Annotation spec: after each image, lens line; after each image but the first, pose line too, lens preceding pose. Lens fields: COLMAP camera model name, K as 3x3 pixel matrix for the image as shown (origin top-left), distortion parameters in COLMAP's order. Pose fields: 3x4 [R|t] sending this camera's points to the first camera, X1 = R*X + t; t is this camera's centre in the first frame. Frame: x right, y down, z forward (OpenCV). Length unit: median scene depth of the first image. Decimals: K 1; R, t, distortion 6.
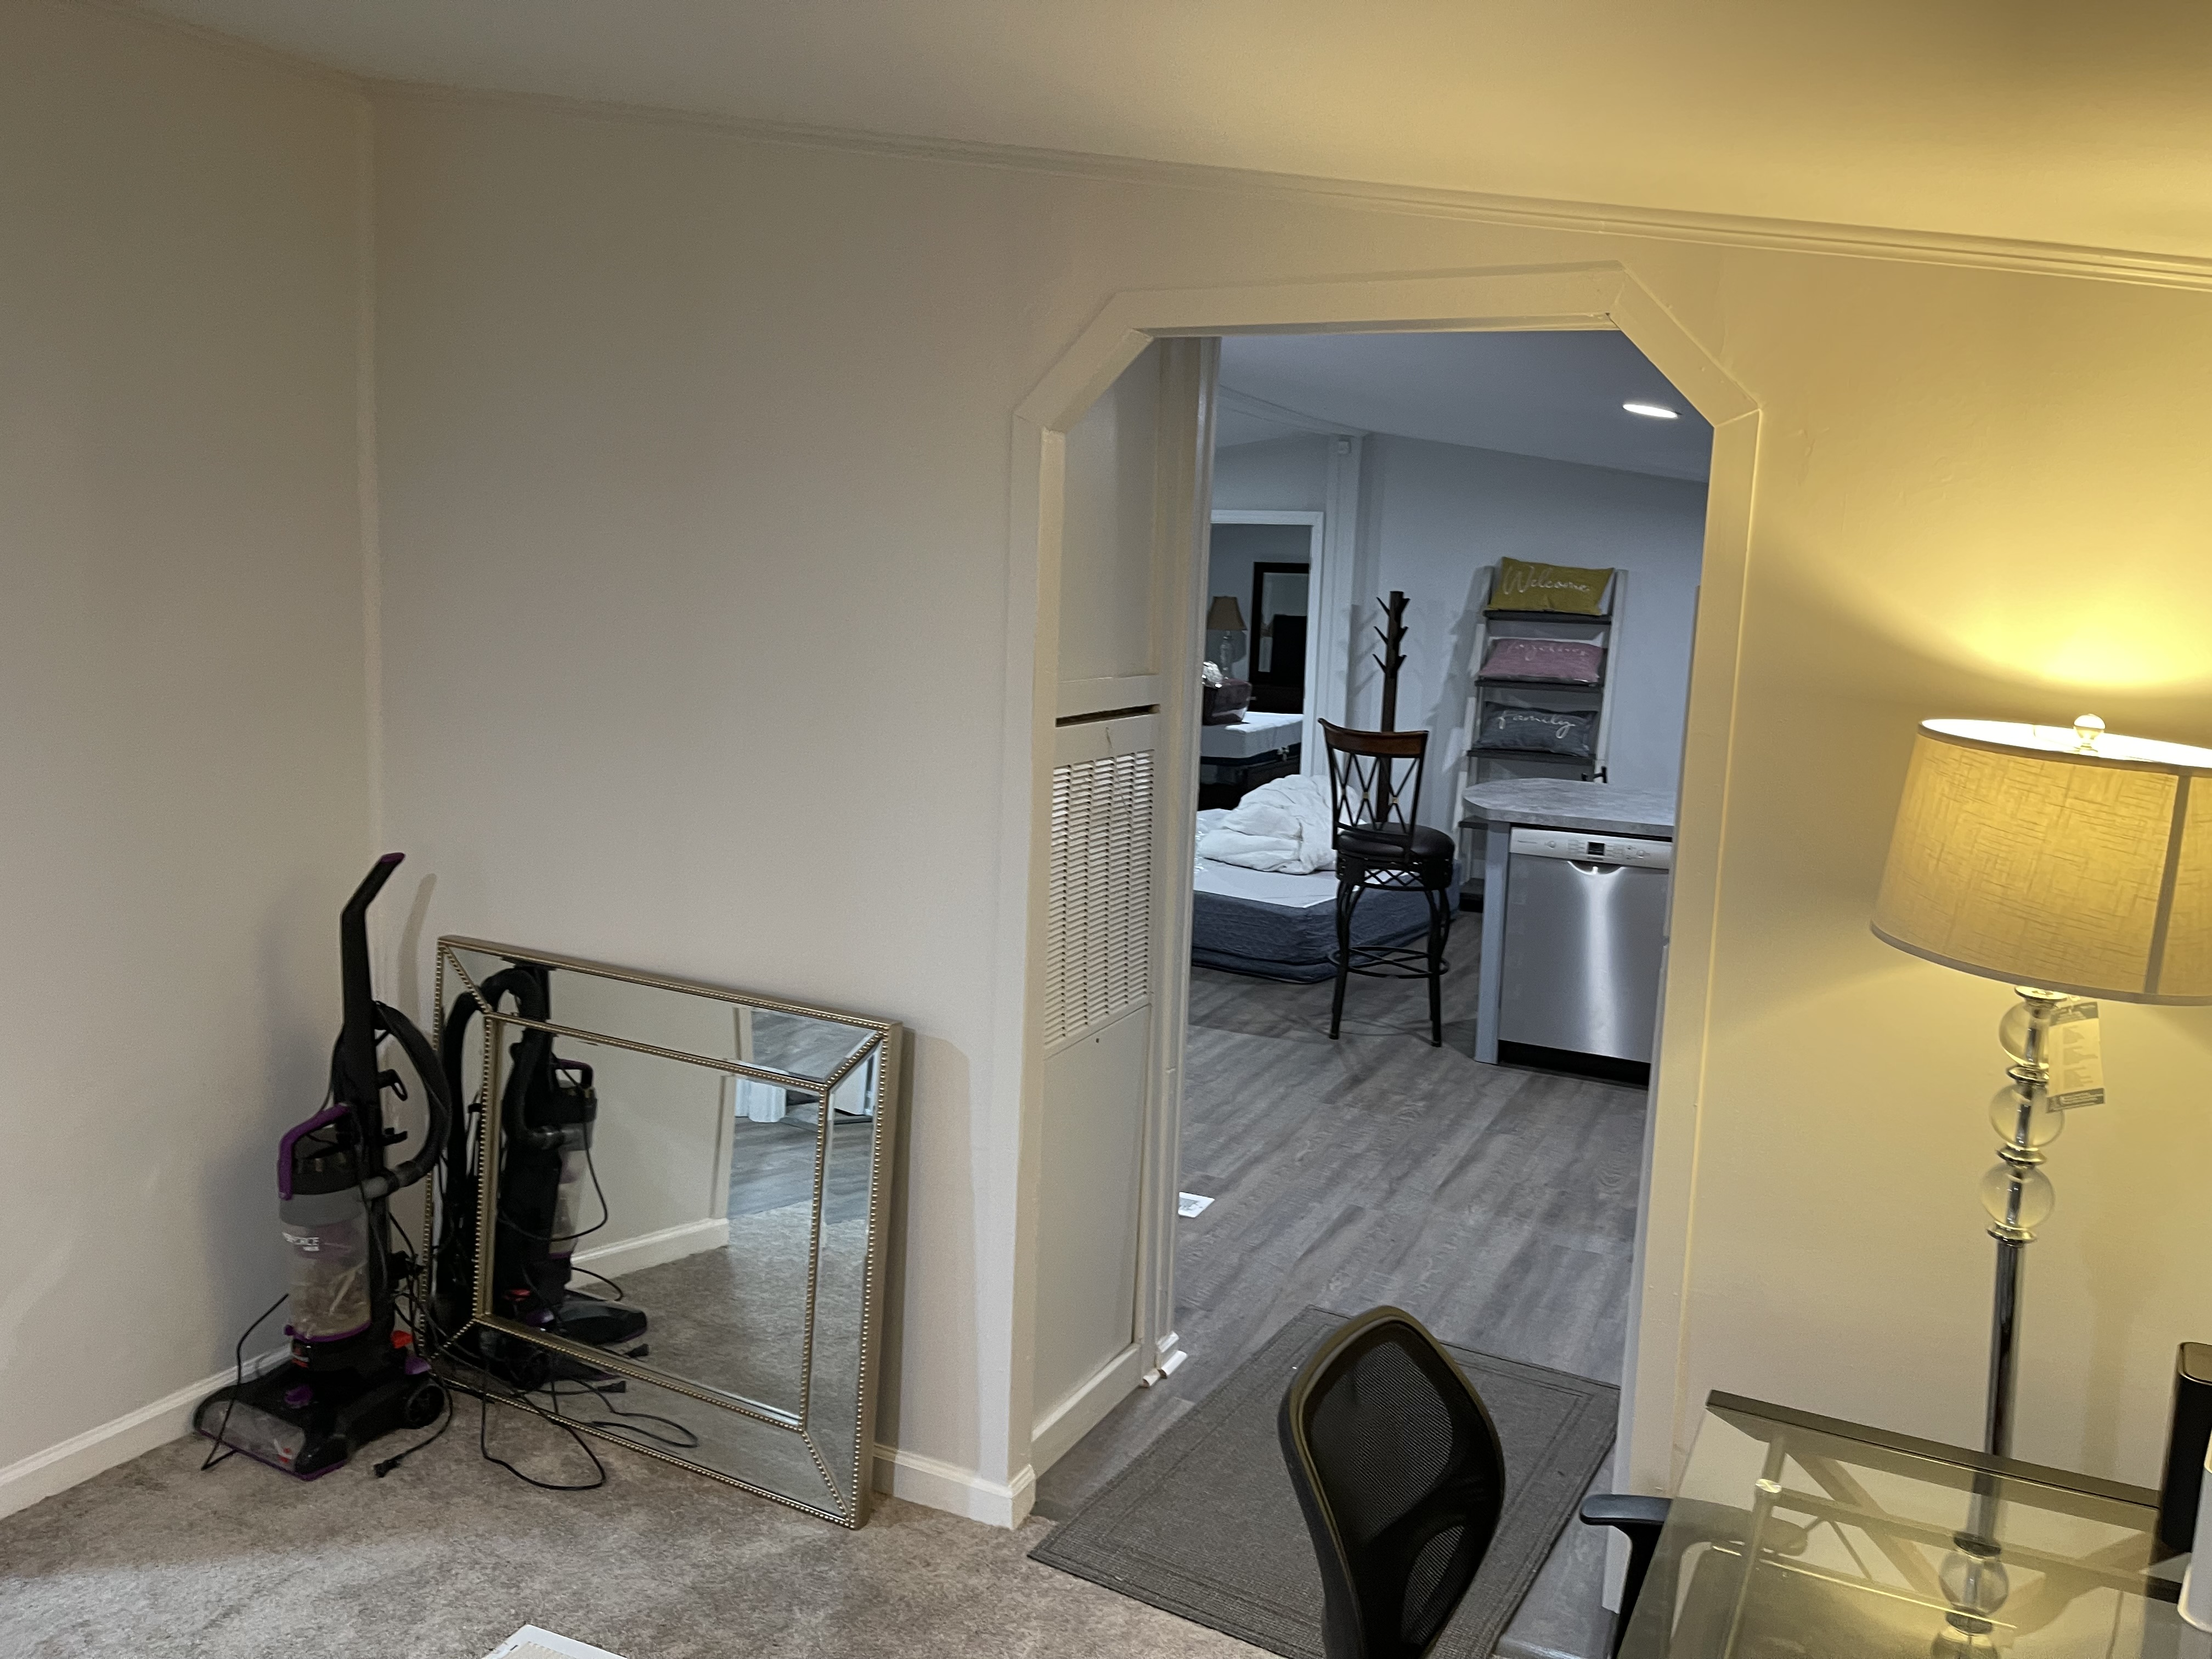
lens RADIAL K [[1670.5, 0, 1128.1], [0, 1670.5, 831.7], [0, 0, 1]] dist [0.076152, -0.106774]
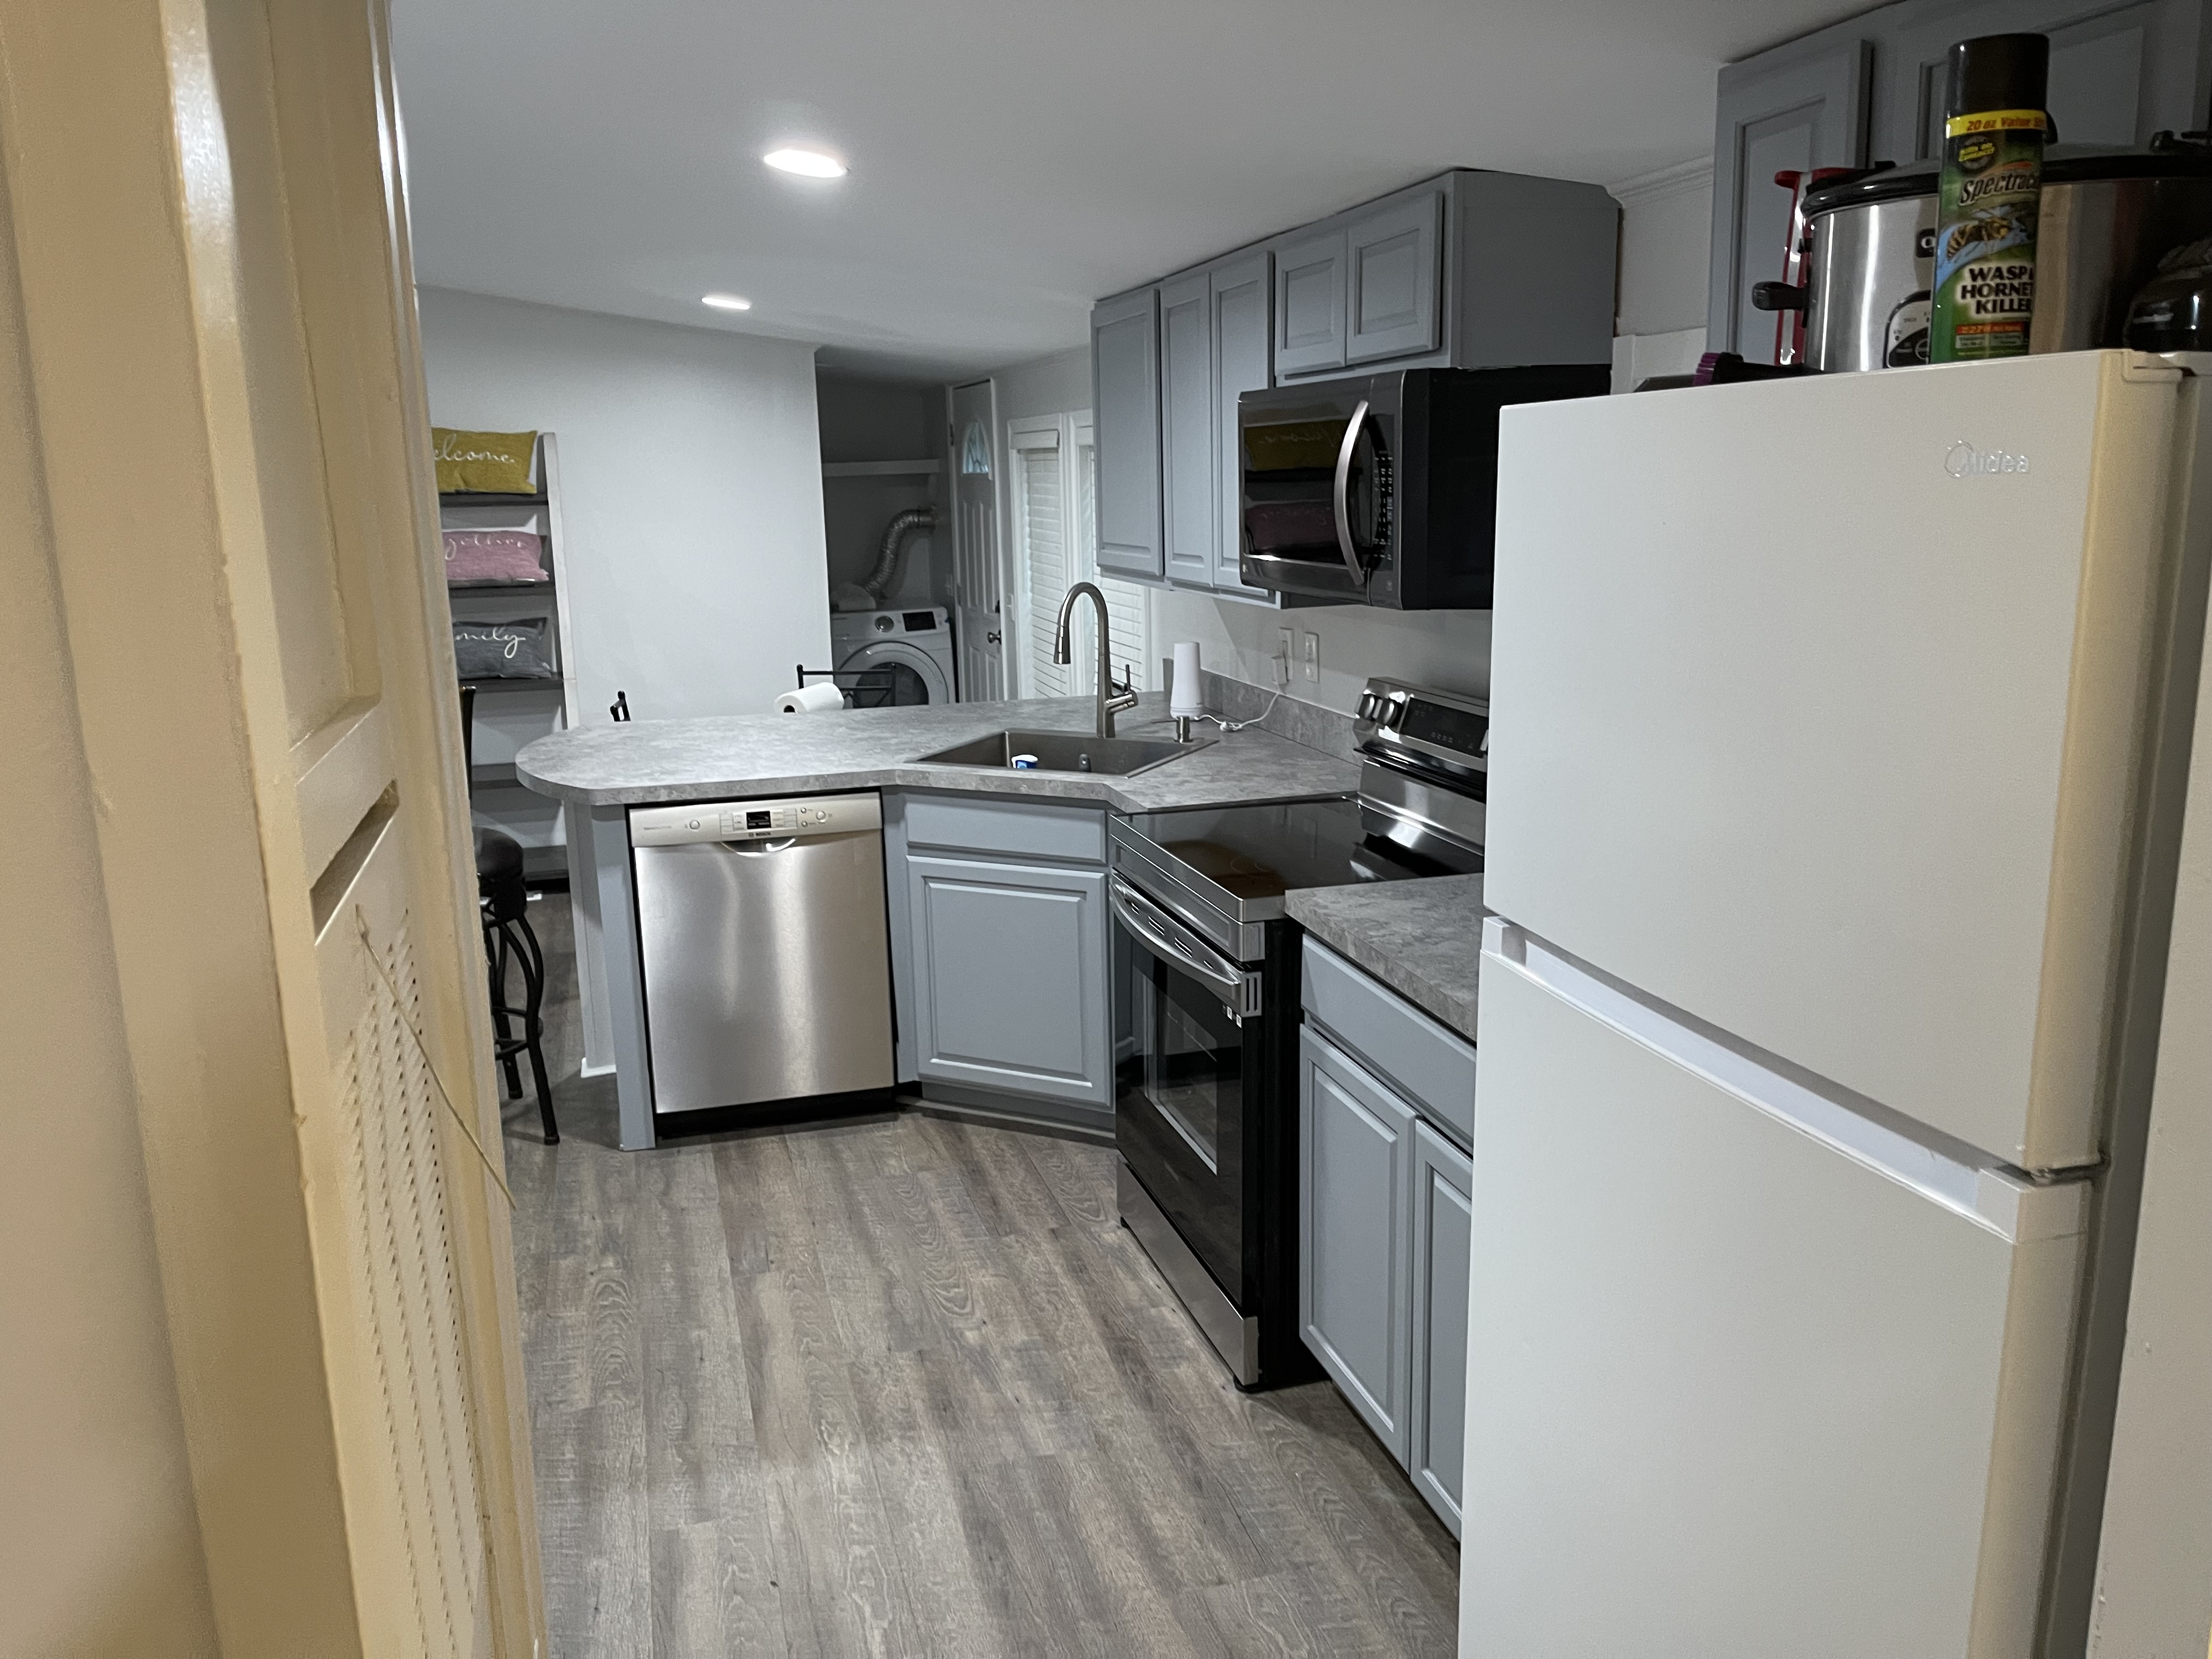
lens RADIAL K [[1670.5, 0, 1110.1], [0, 1670.5, 816.1], [0, 0, 1]] dist [0.076152, -0.106774]
pose [[0.751391, -0.187556, 0.632641, -0.037323], [0.147428, 0.982235, 0.116098, -0.034052], [-0.643177, 0.006034, 0.765694, 0.239386]]
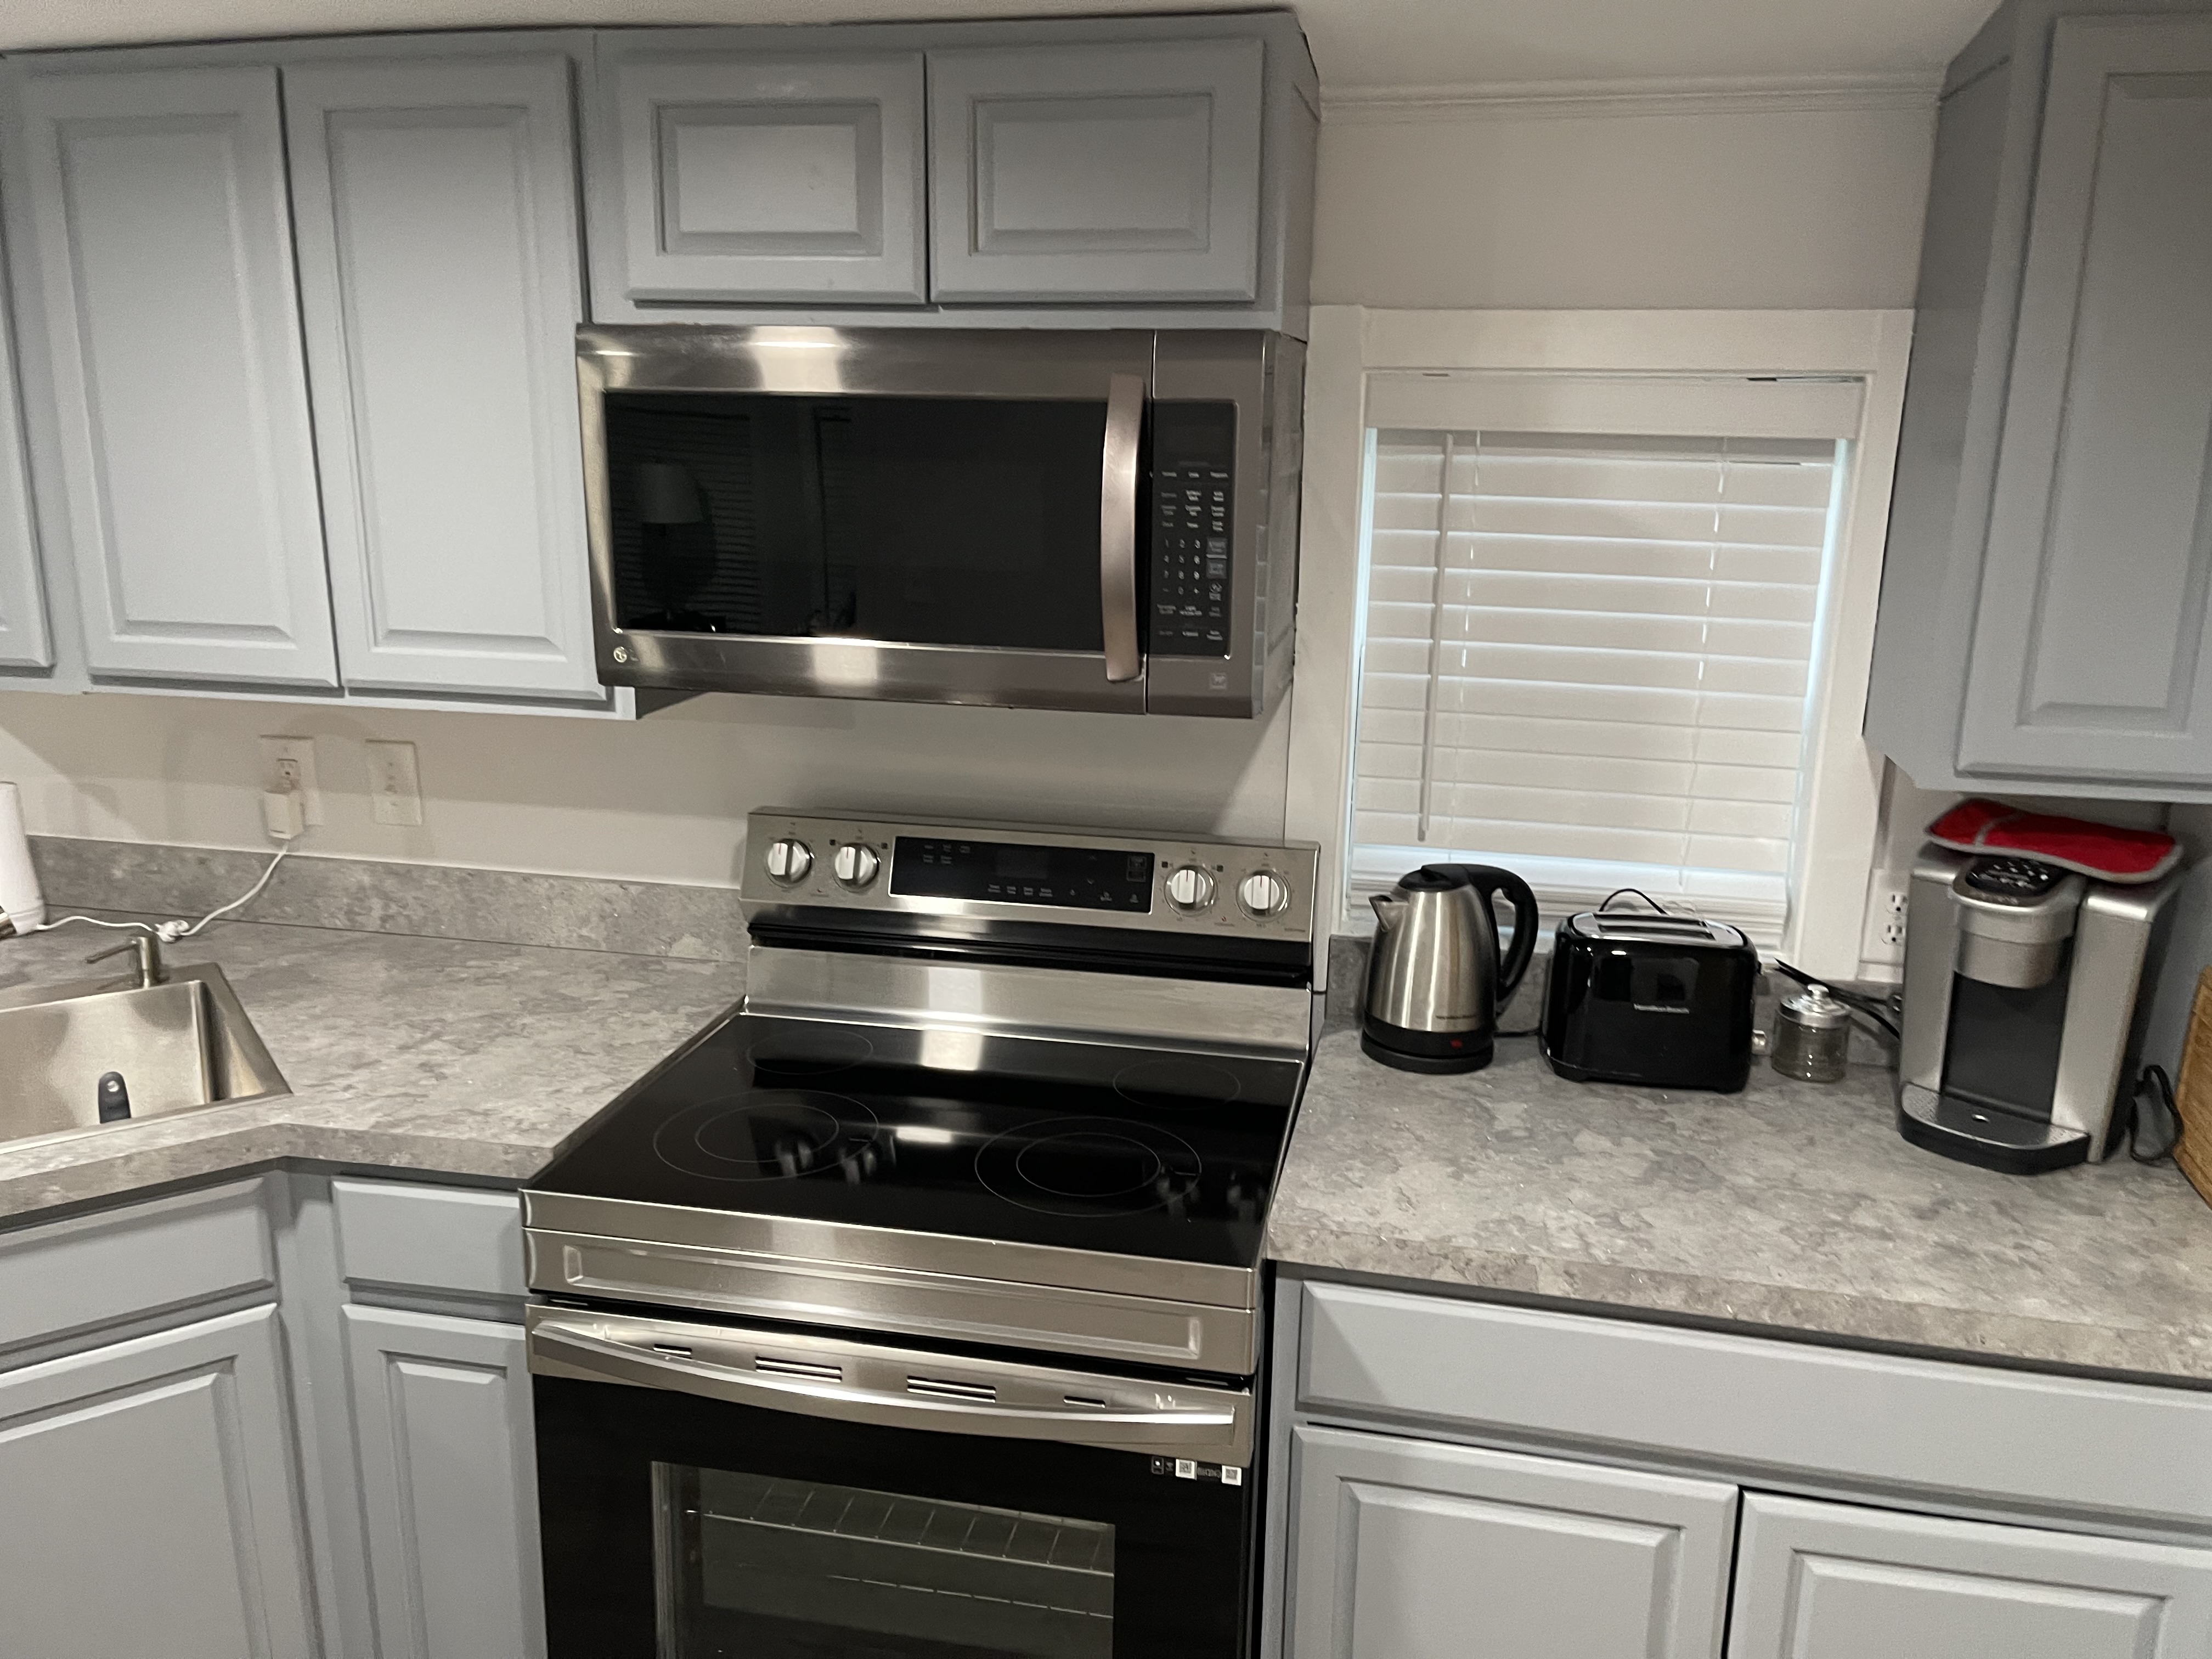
lens RADIAL K [[1670.5, 0, 1122.5], [0, 1670.5, 808.8], [0, 0, 1]] dist [0.076152, -0.106774]
pose [[-0.233796, -0.261823, 0.936370, 0.030650], [0.117381, 0.948416, 0.294499, -0.078924], [-0.965174, 0.178764, -0.191003, 0.511919]]
